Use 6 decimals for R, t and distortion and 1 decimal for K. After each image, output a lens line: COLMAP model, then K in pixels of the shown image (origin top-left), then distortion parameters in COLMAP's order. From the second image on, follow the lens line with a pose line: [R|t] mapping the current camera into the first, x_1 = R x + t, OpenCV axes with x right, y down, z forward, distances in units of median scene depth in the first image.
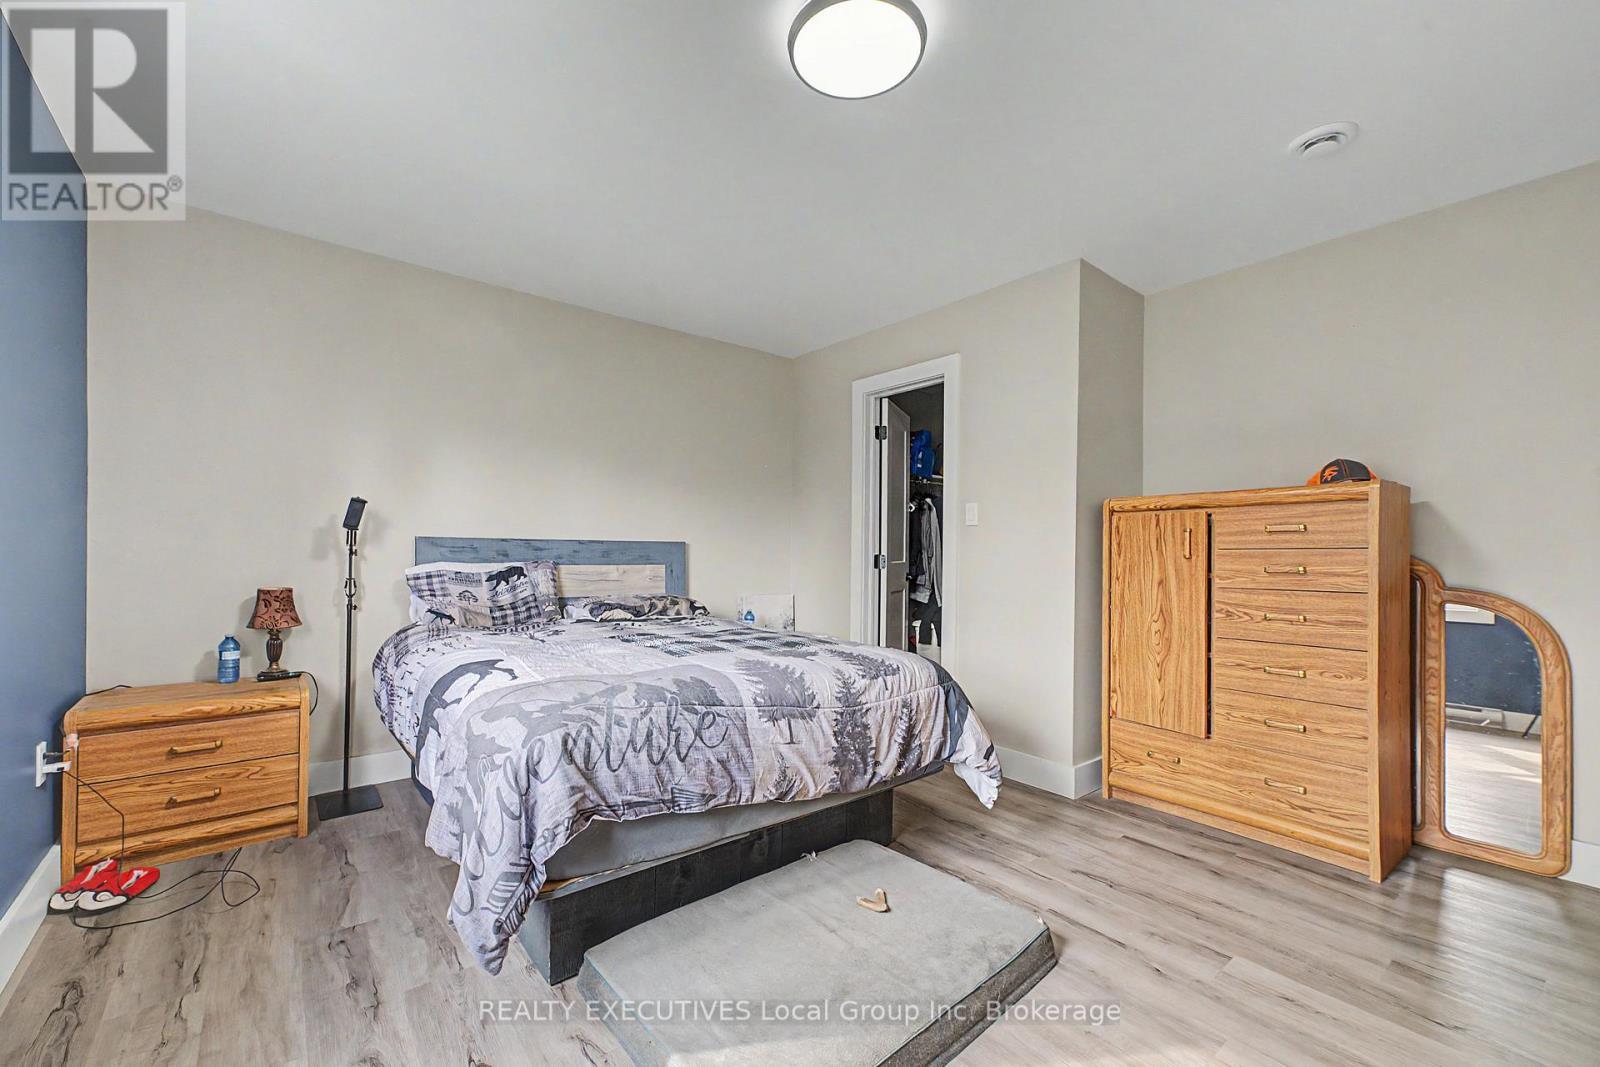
lens RADIAL K [[644.0, 0, 802.0], [0, 644.0, 547.8], [0, 0, 1]] dist [-0.002084, -0.000020]
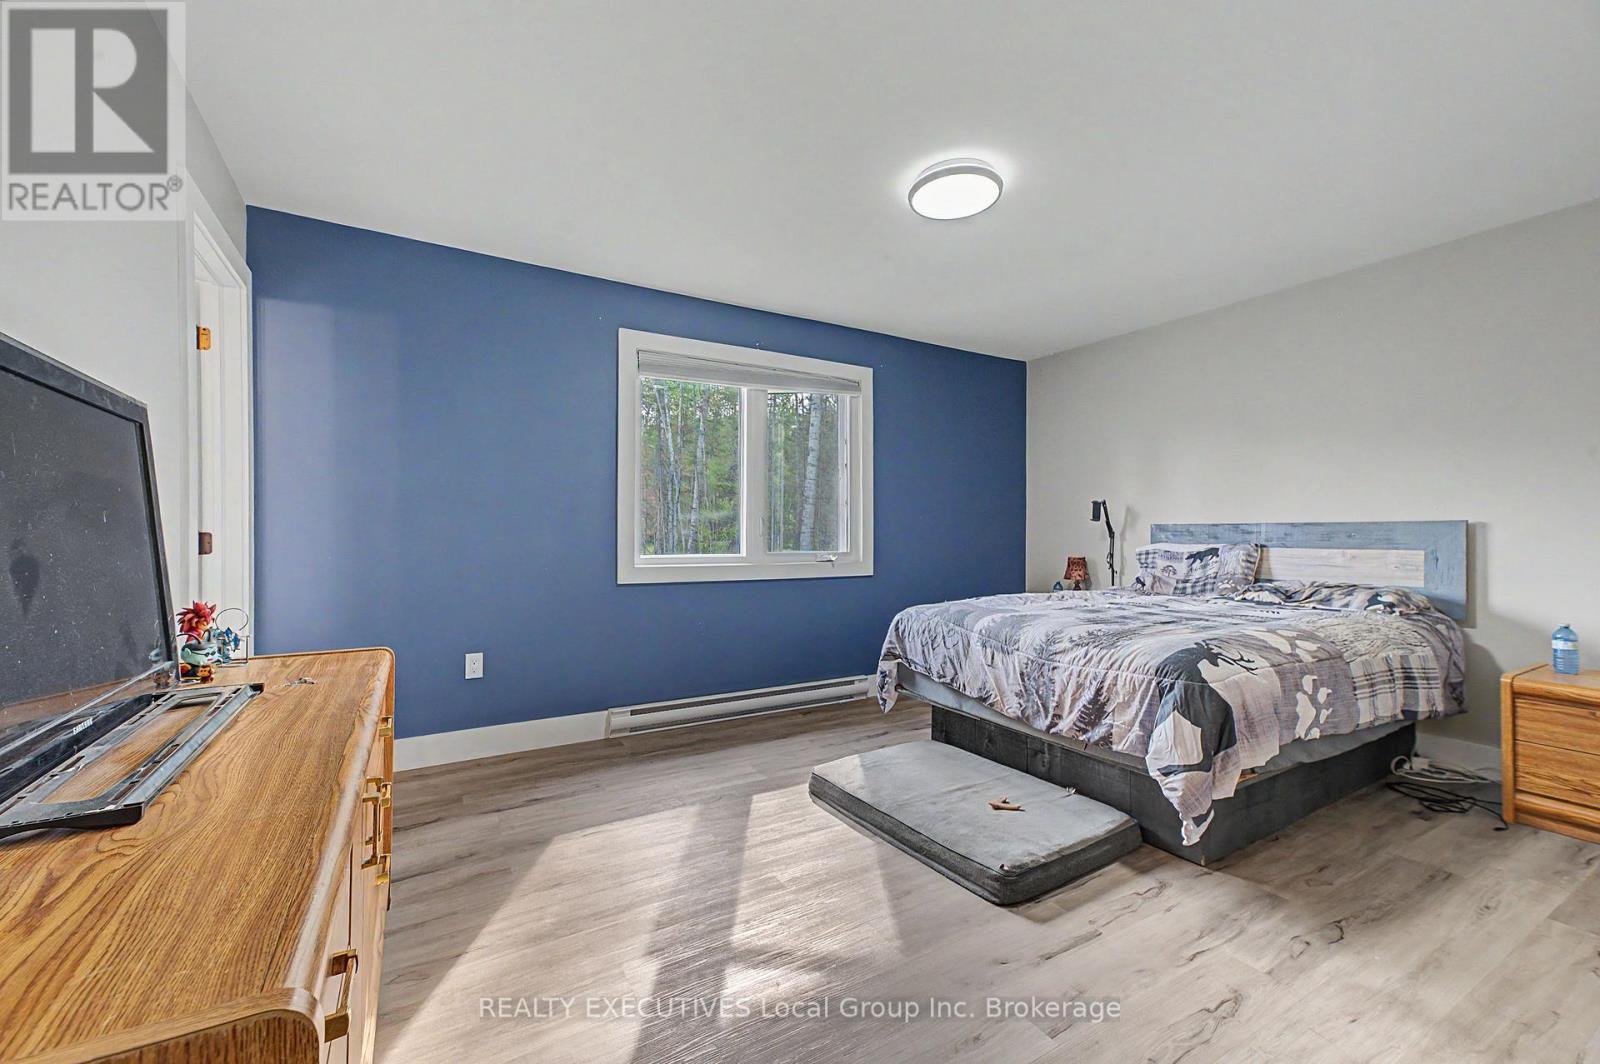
lens RADIAL K [[644.0, 0, 802.0], [0, 644.0, 546.3], [0, 0, 1]] dist [-0.002084, -0.000020]
pose [[-0.136047, 0.008489, -0.990666, 1.201716], [0.002139, 0.999963, 0.008275, 0.024252], [0.990700, -0.000993, -0.136060, 0.658433]]
